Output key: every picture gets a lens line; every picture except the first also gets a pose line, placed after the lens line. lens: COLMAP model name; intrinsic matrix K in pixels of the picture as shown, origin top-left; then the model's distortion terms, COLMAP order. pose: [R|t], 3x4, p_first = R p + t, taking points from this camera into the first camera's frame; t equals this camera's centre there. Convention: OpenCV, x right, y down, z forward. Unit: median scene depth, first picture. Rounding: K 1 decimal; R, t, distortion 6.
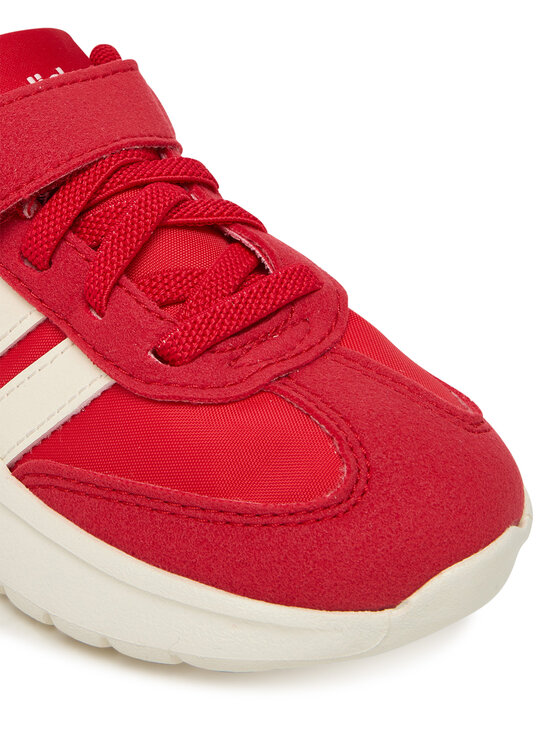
lens RADIAL K [[1575.6, 0, 280.0], [0, 1575.6, 373.0], [0, 0, 1]] dist [0.040963, -2.764886]
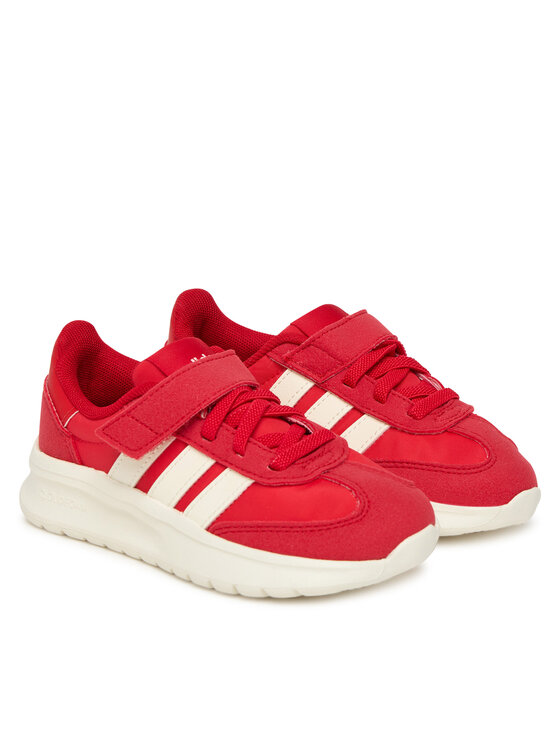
lens RADIAL K [[2195.1, 0, 280.0], [0, 2195.1, 373.0], [0, 0, 1]] dist [-1.492630, -0.070553]
pose [[0.991237, -0.094766, 0.092020, -0.338992], [0.113972, 0.965739, -0.233150, 0.589650], [-0.066773, 0.241595, 0.968077, -2.083591]]
